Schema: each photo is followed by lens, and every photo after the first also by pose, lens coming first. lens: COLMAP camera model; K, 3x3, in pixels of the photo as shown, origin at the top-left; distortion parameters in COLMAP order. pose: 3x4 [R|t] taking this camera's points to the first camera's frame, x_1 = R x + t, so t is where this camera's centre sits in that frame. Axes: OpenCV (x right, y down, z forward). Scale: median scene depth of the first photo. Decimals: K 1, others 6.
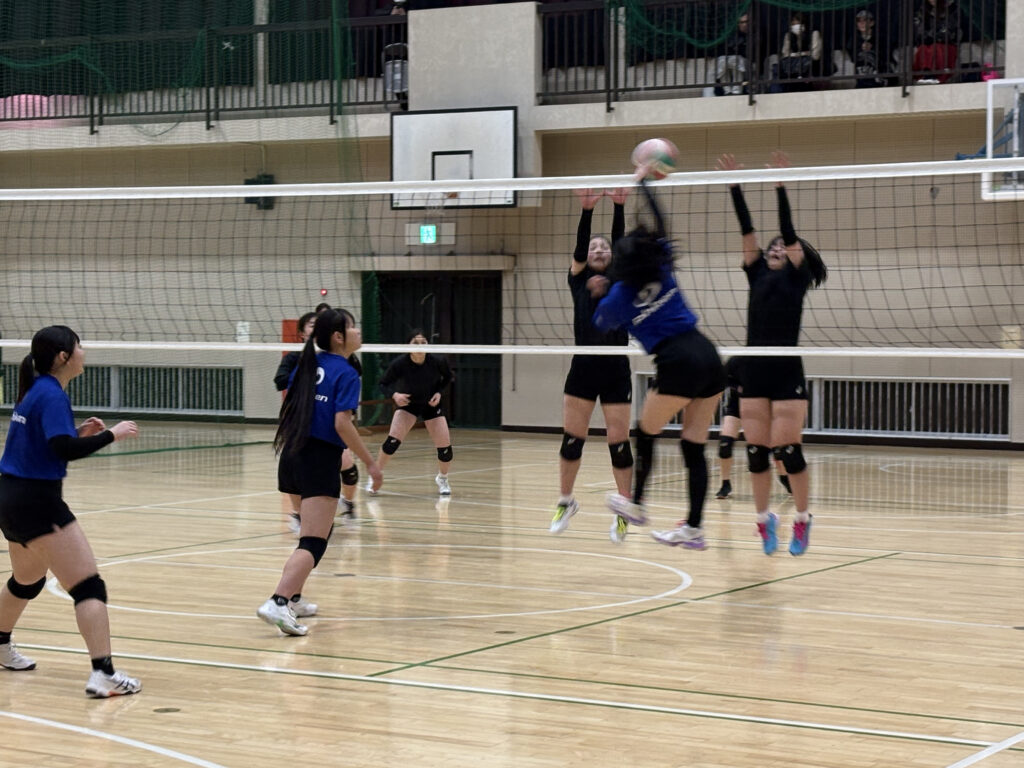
lens RADIAL K [[2313.6, 0, 495.3], [0, 2313.6, 332.7], [0, 0, 1]] dist [0.190176, 0.000000]
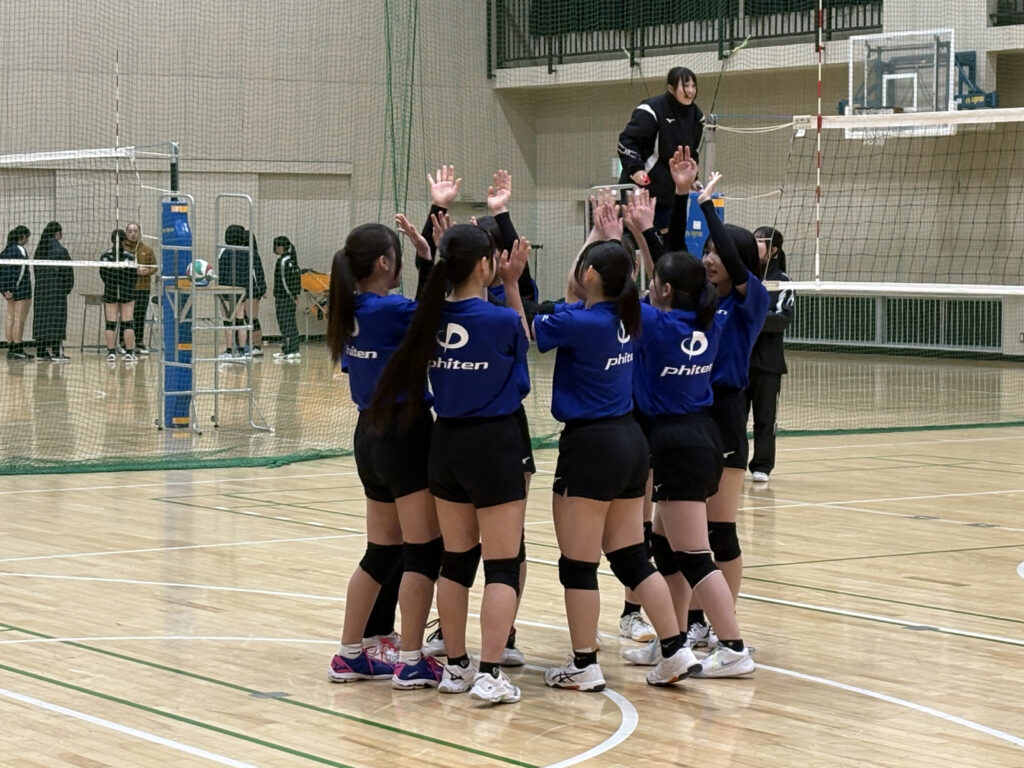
lens RADIAL K [[2792.8, 0, 514.7], [0, 2792.8, 279.8], [0, 0, 1]] dist [0.431570, 0.000000]
pose [[0.915453, 0.004283, -0.402401, 0.314644], [-0.002276, 0.999982, 0.005465, 0.003151], [0.402417, -0.004087, 0.915447, -0.181264]]
